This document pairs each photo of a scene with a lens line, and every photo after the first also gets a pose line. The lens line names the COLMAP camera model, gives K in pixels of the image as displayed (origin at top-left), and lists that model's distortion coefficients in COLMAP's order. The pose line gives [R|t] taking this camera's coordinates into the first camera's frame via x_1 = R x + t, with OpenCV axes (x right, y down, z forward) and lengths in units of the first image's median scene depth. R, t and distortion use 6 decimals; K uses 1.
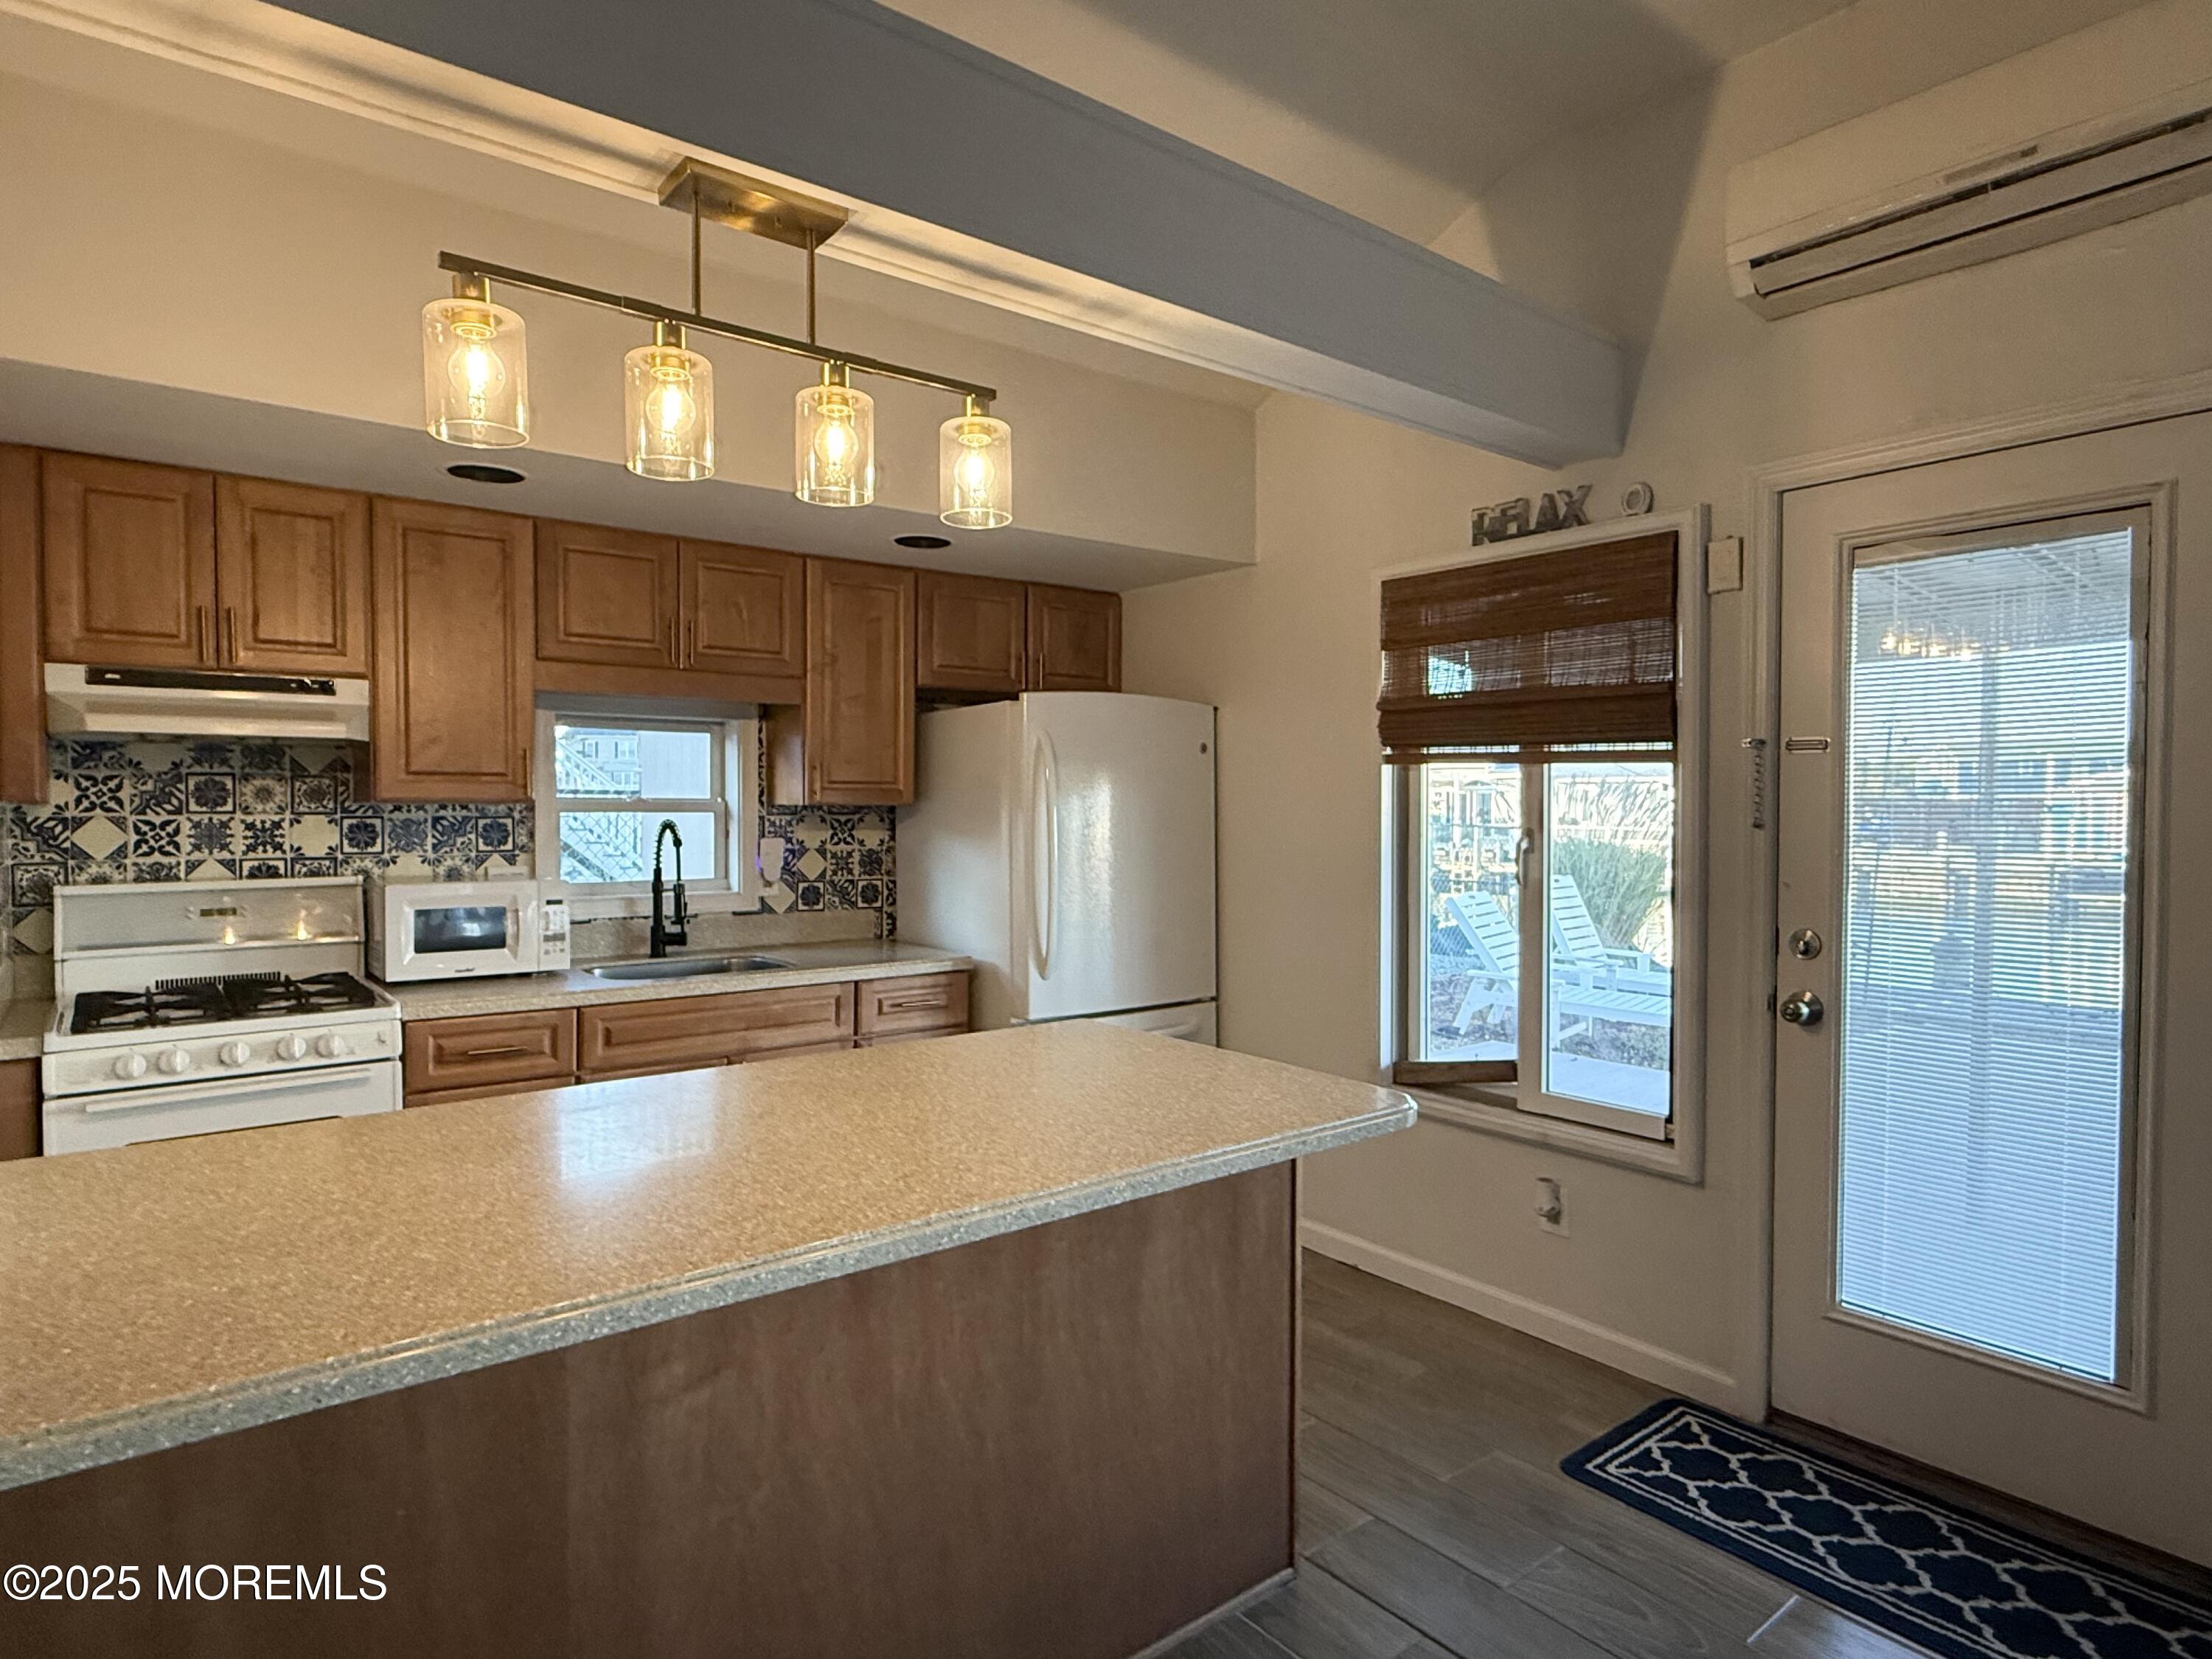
lens RADIAL K [[1252.3, 0, 1116.9], [0, 1252.3, 839.5], [0, 0, 1]] dist [0.007101, -0.002090]
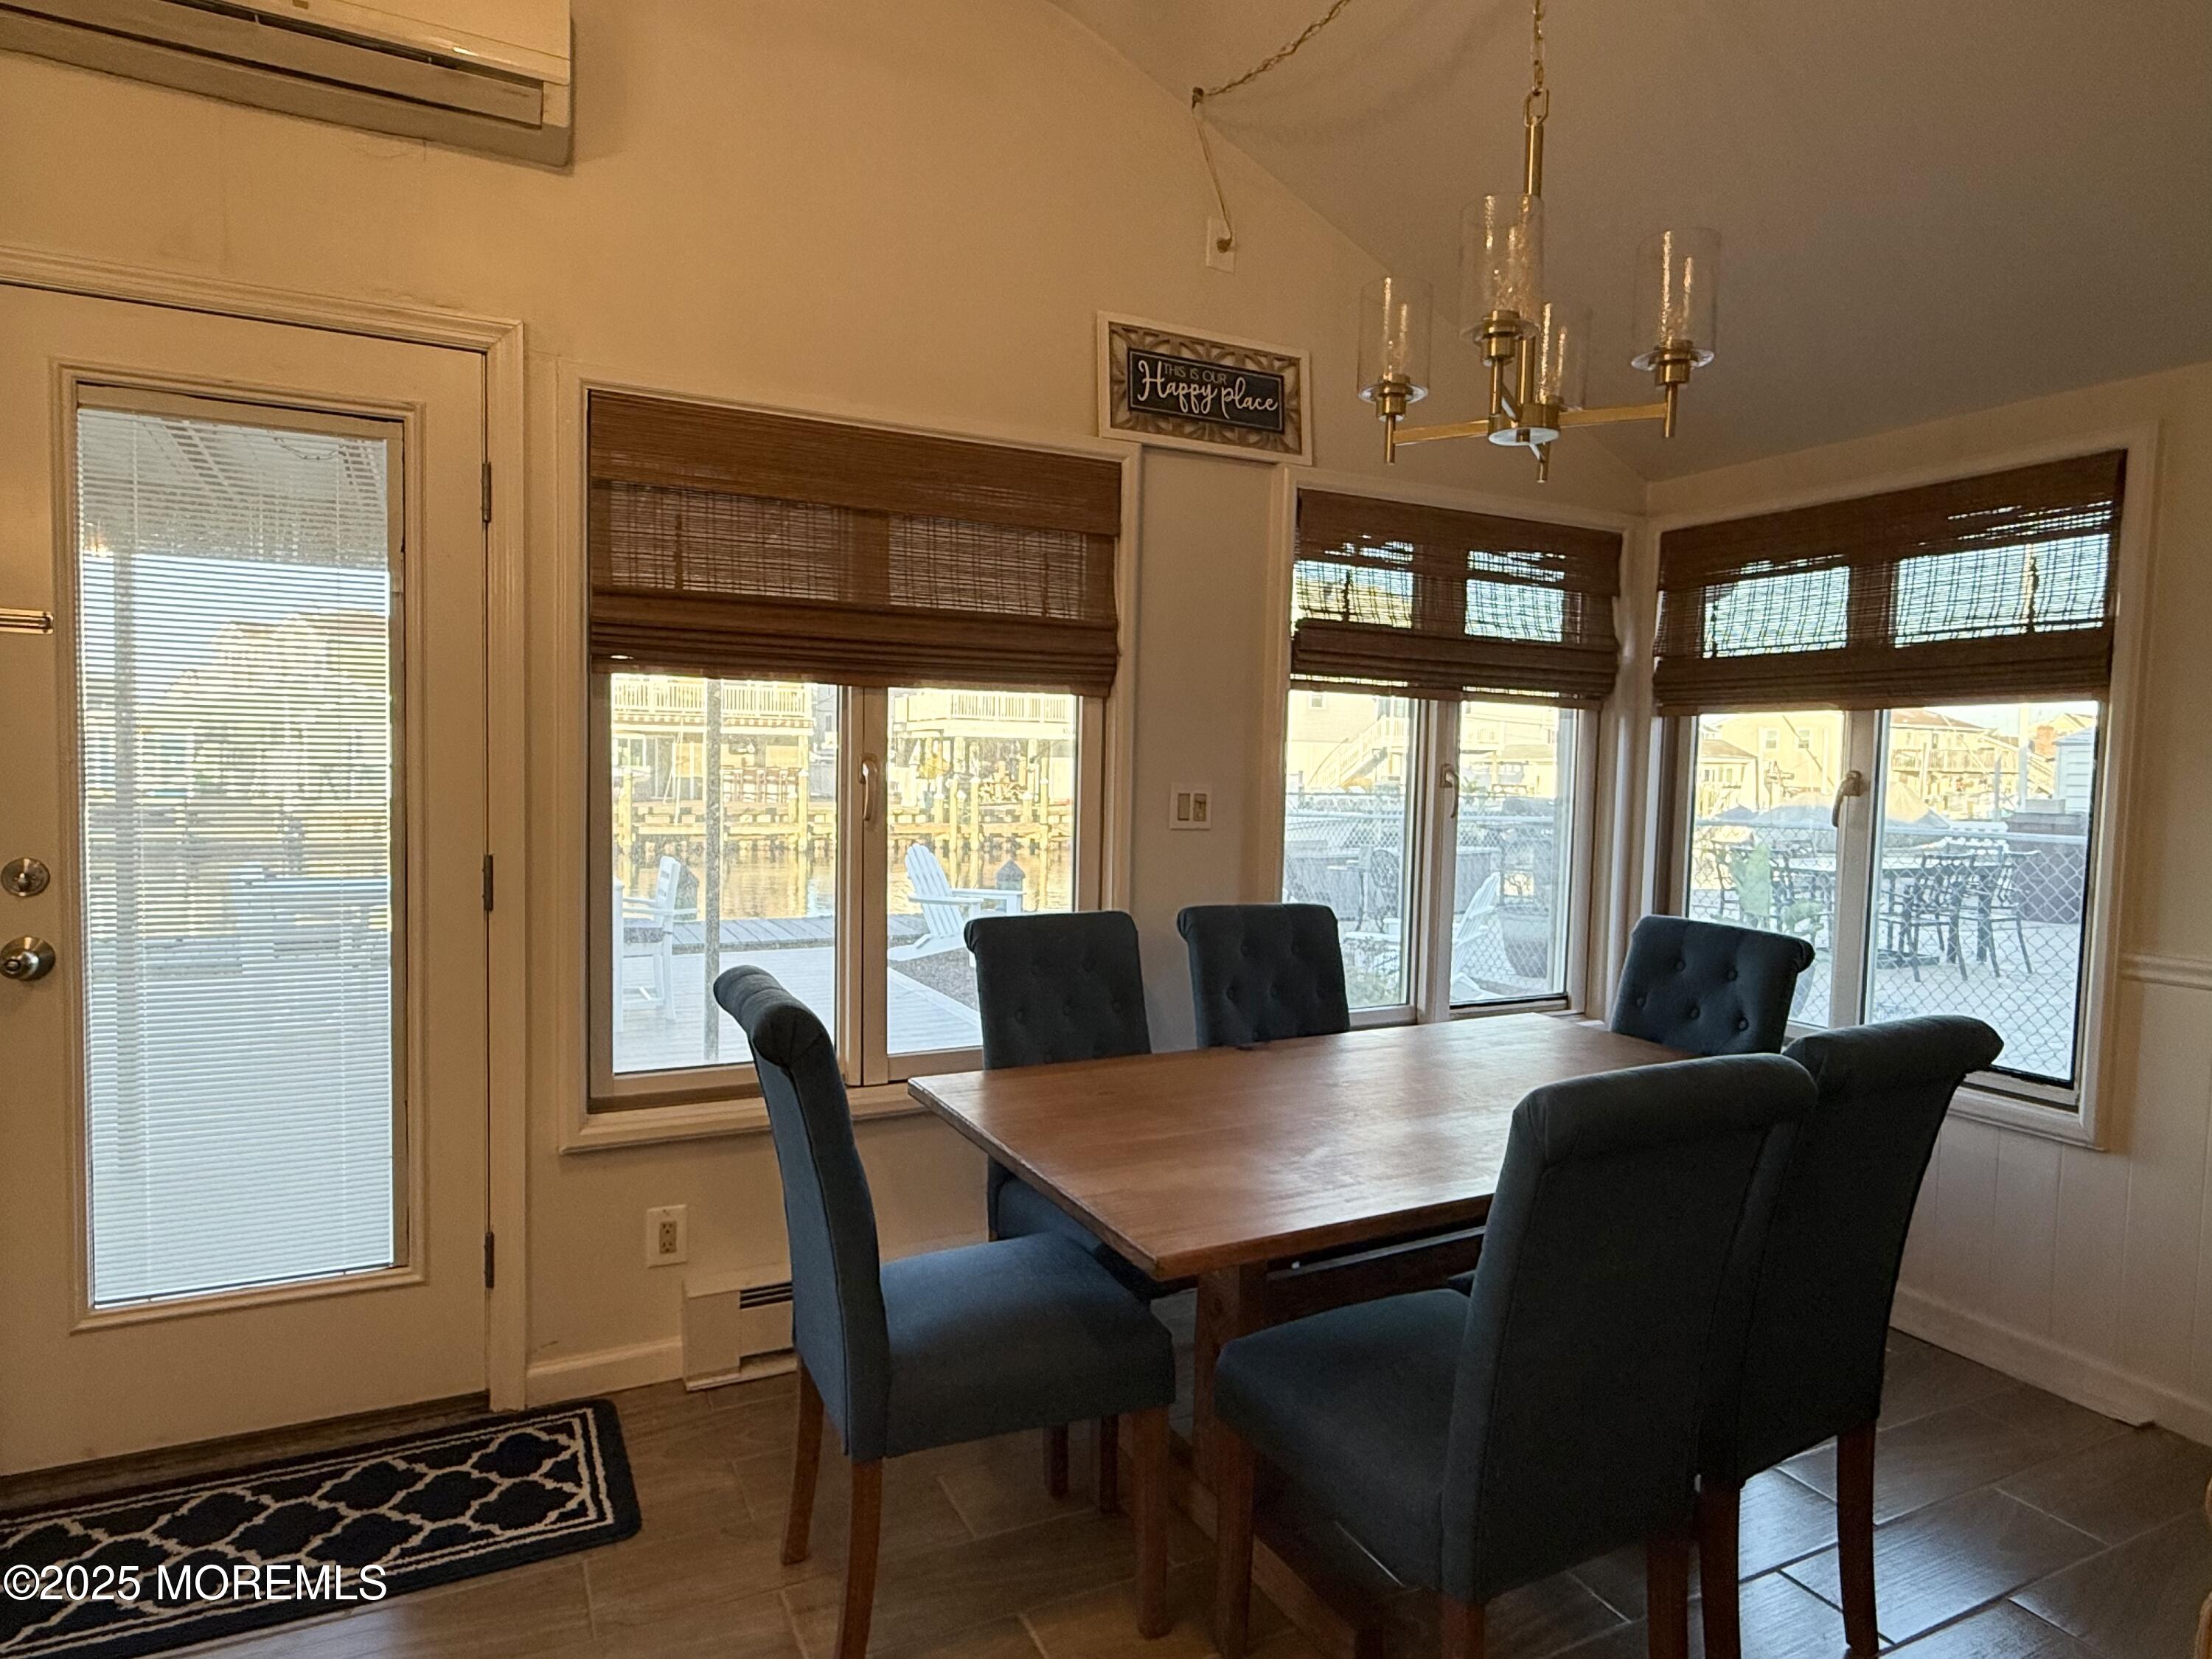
lens RADIAL K [[1252.3, 0, 1105.6], [0, 1252.3, 830.5], [0, 0, 1]] dist [0.007101, -0.002090]
pose [[0.220181, -0.047992, 0.974278, -0.066143], [0.007779, 0.998844, 0.047445, 0.022381], [-0.975428, -0.002868, 0.220299, 0.167763]]
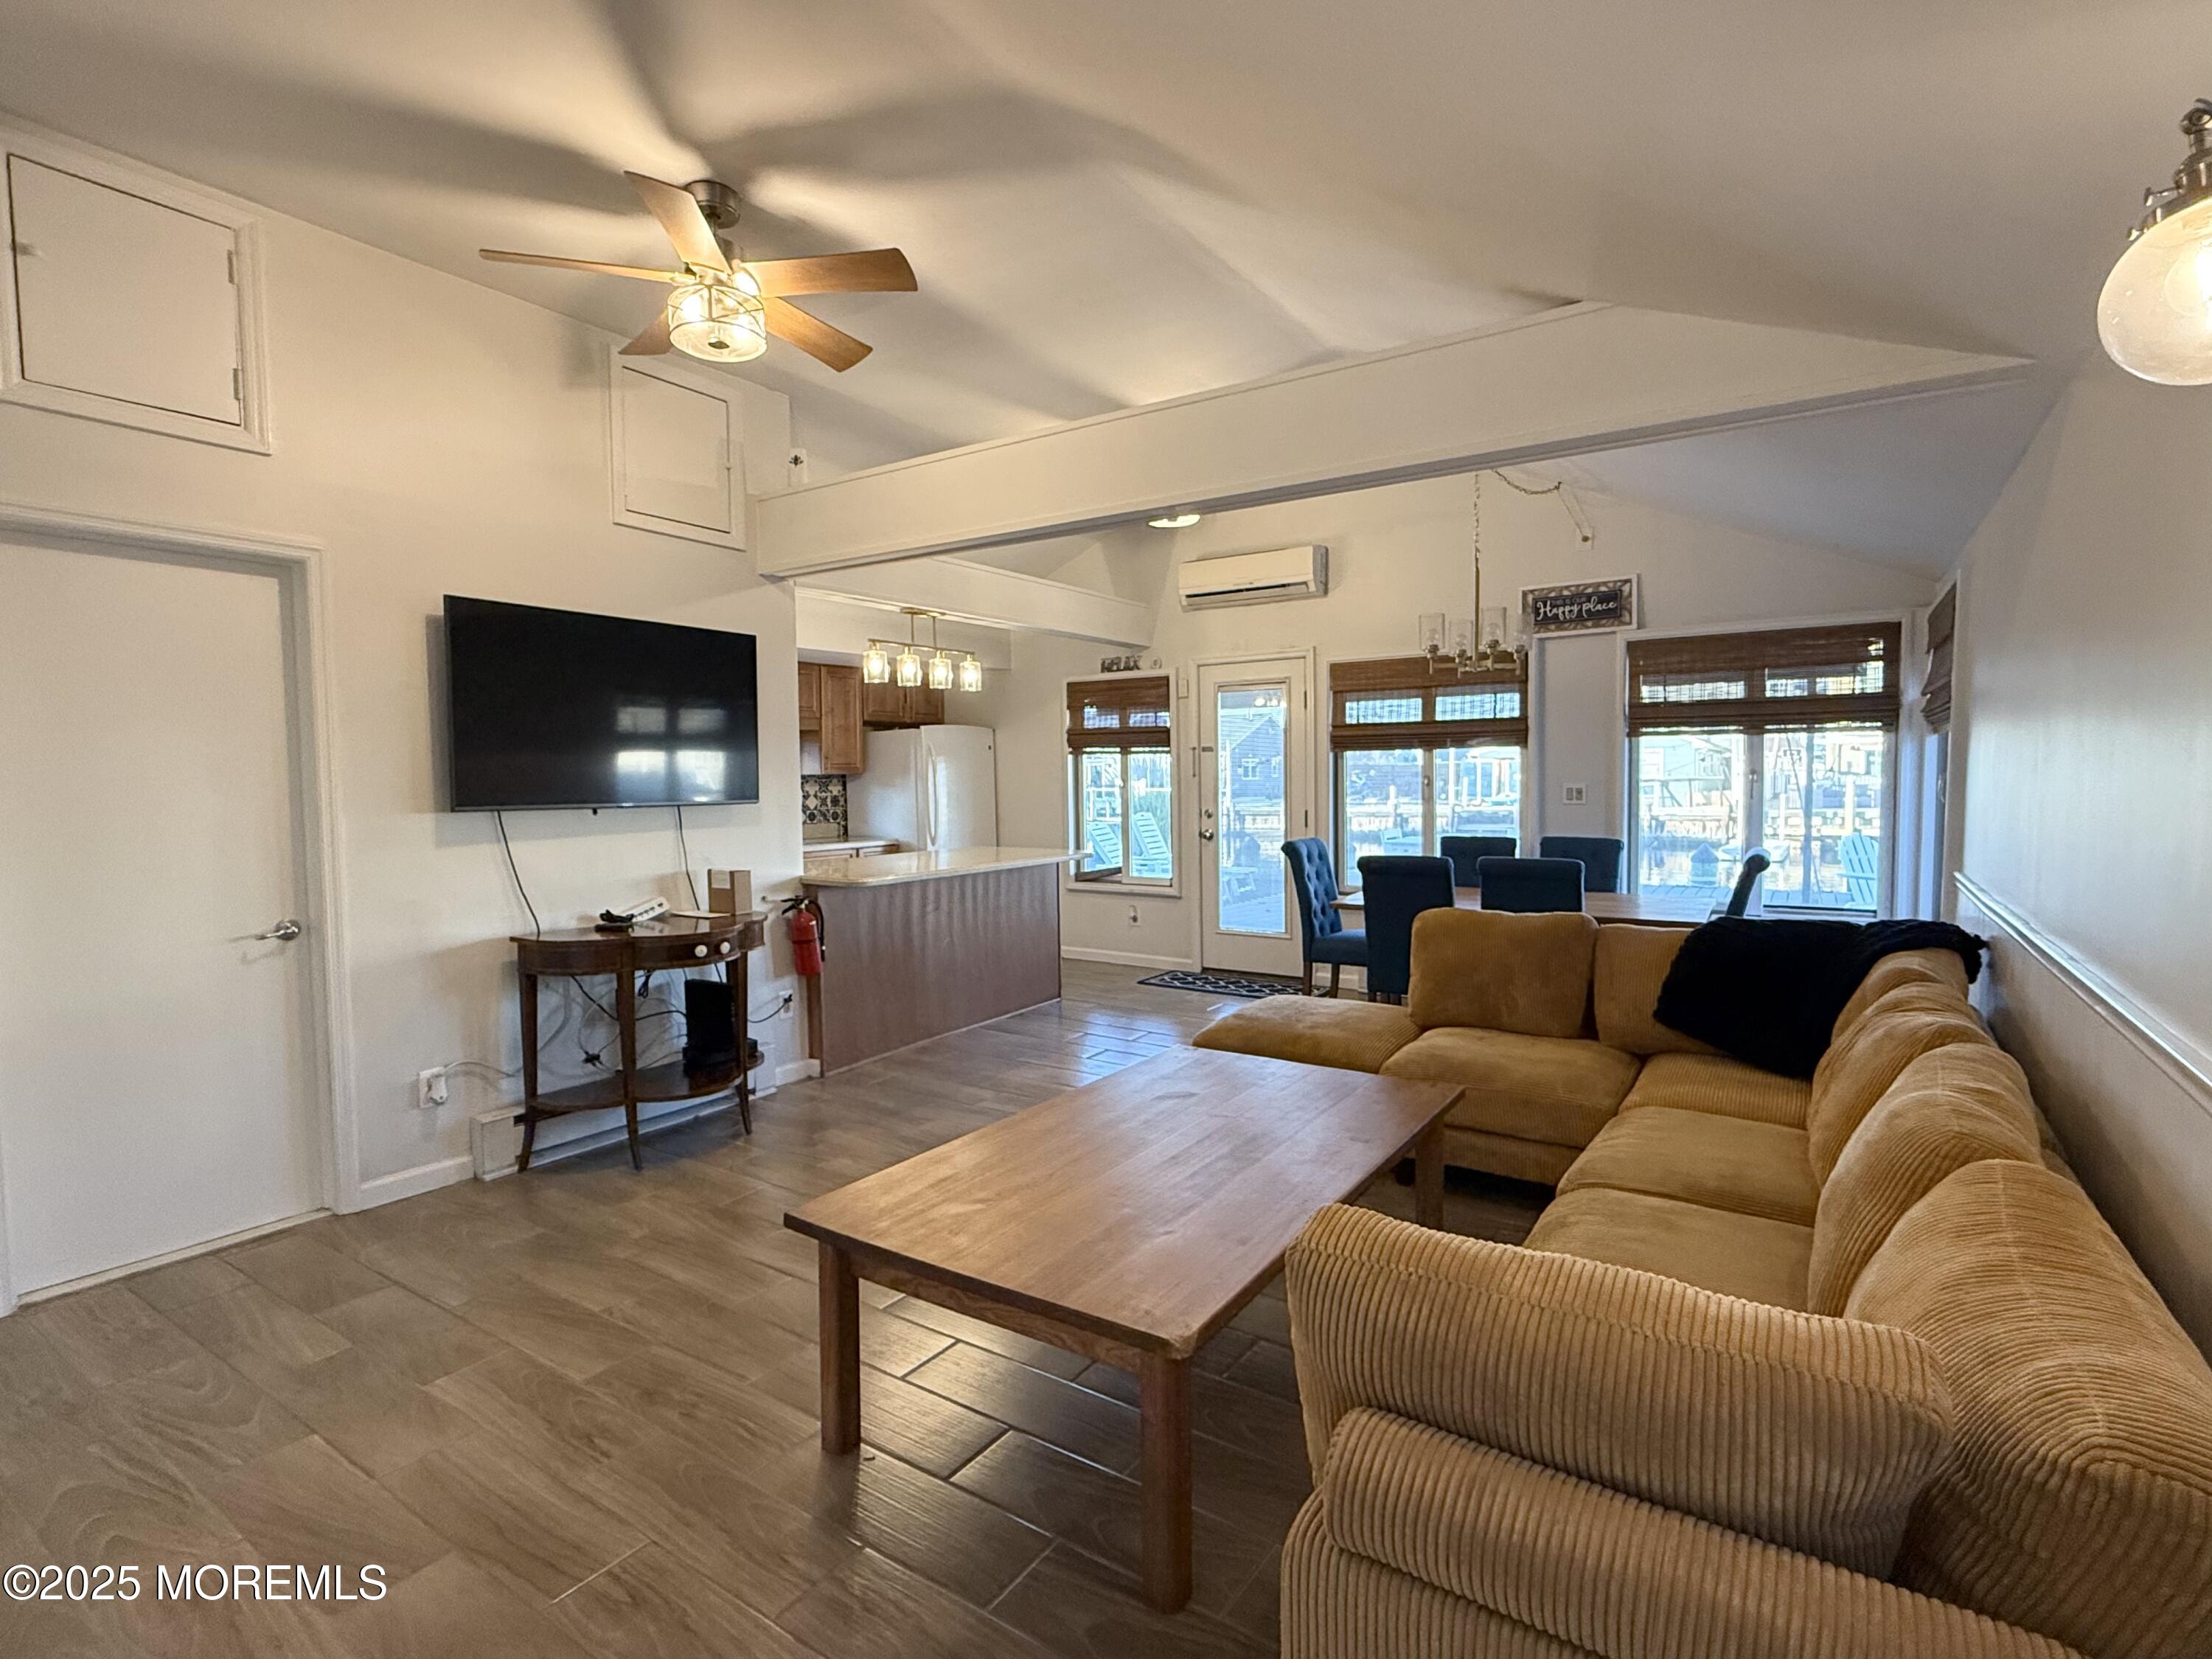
lens RADIAL K [[1074.0, 0, 1104.1], [0, 1074.0, 838.4], [0, 0, 1]] dist [-0.001877, 0.000095]
pose [[0.955328, -0.032431, 0.293762, -0.468614], [0.023821, 0.999177, 0.032841, 0.051147], [-0.294585, -0.024376, 0.955314, -1.426303]]
